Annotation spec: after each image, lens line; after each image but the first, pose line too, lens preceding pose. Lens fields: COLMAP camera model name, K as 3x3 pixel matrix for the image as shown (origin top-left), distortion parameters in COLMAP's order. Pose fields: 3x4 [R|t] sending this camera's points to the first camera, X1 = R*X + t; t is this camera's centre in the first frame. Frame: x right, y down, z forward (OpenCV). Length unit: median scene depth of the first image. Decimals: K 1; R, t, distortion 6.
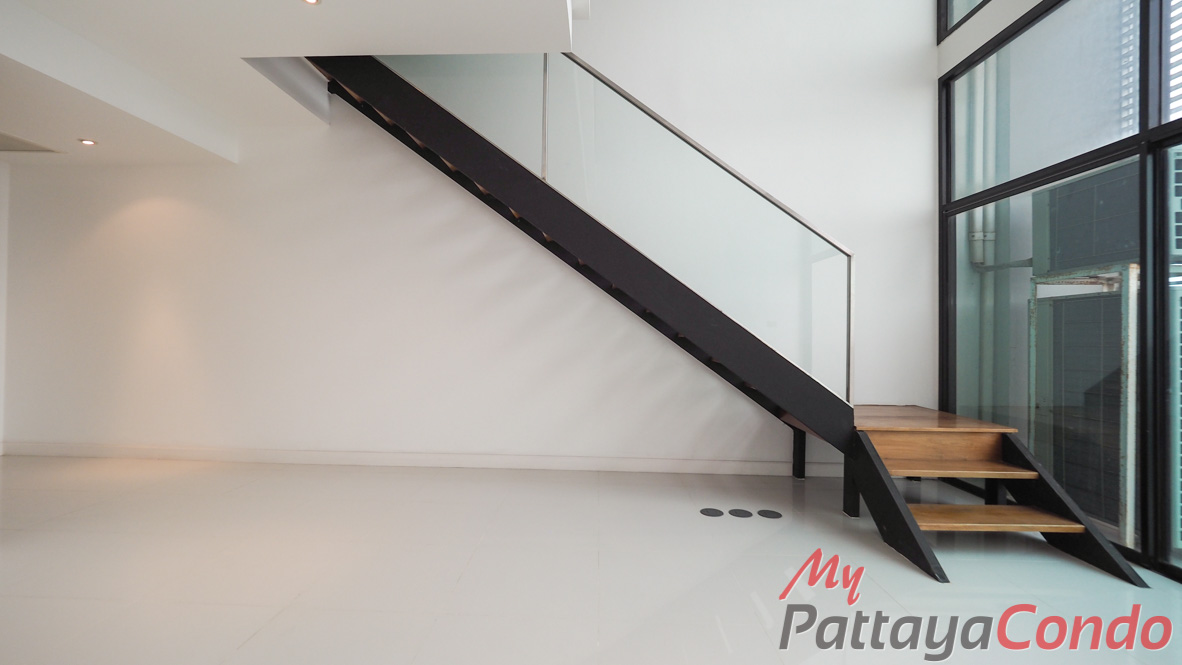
lens RADIAL K [[494.5, 0, 586.0], [0, 494.5, 330.1], [0, 0, 1]] dist [-0.005900, -0.000064]
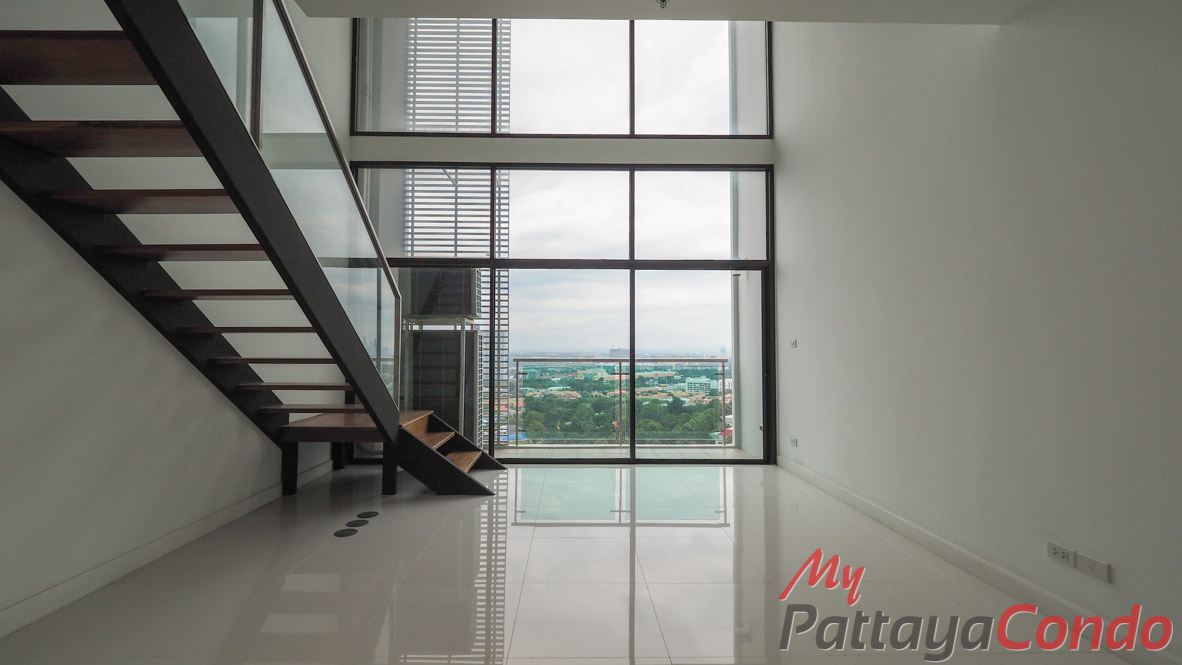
lens RADIAL K [[519.1, 0, 589.7], [0, 519.1, 331.3], [0, 0, 1]] dist [0.001373, 0.000061]
pose [[-0.065489, 0.018181, 0.997688, -0.729350], [-0.009687, 0.999775, -0.018855, -0.032049], [-0.997806, -0.010899, -0.065298, 0.458991]]
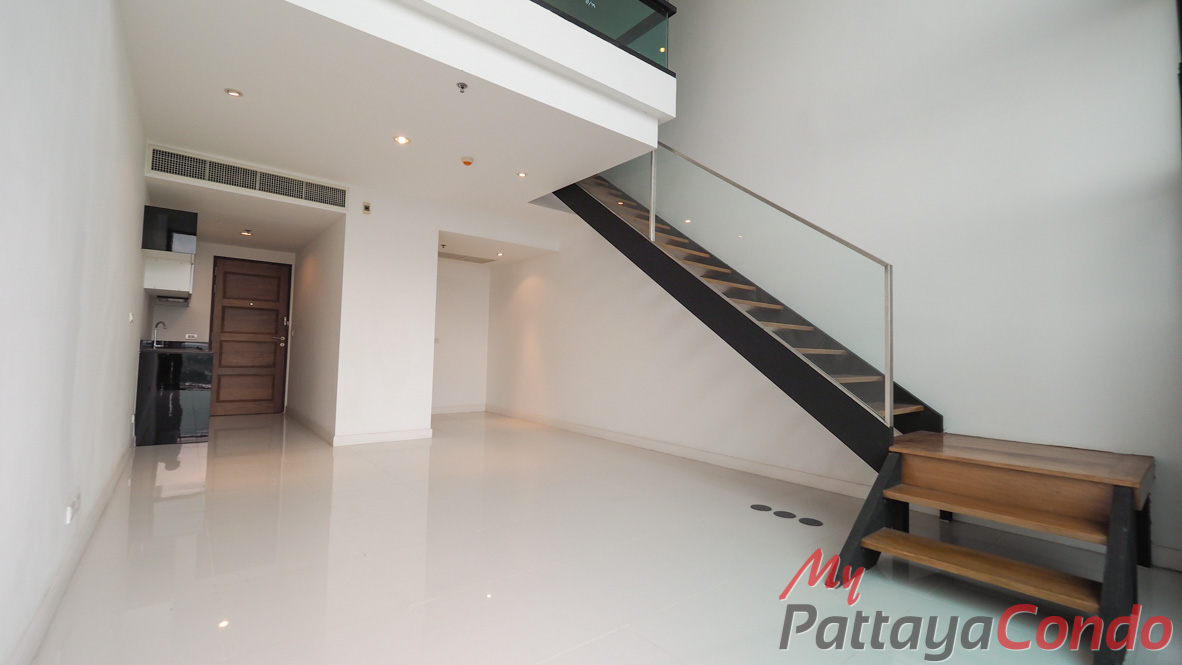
lens RADIAL K [[494.5, 0, 586.0], [0, 494.5, 330.1], [0, 0, 1]] dist [-0.005900, -0.000064]
pose [[0.660691, -0.030577, -0.750035, 0.766577], [-0.012151, 0.998603, -0.051414, 0.025548], [0.750560, 0.043083, 0.659397, -0.051725]]
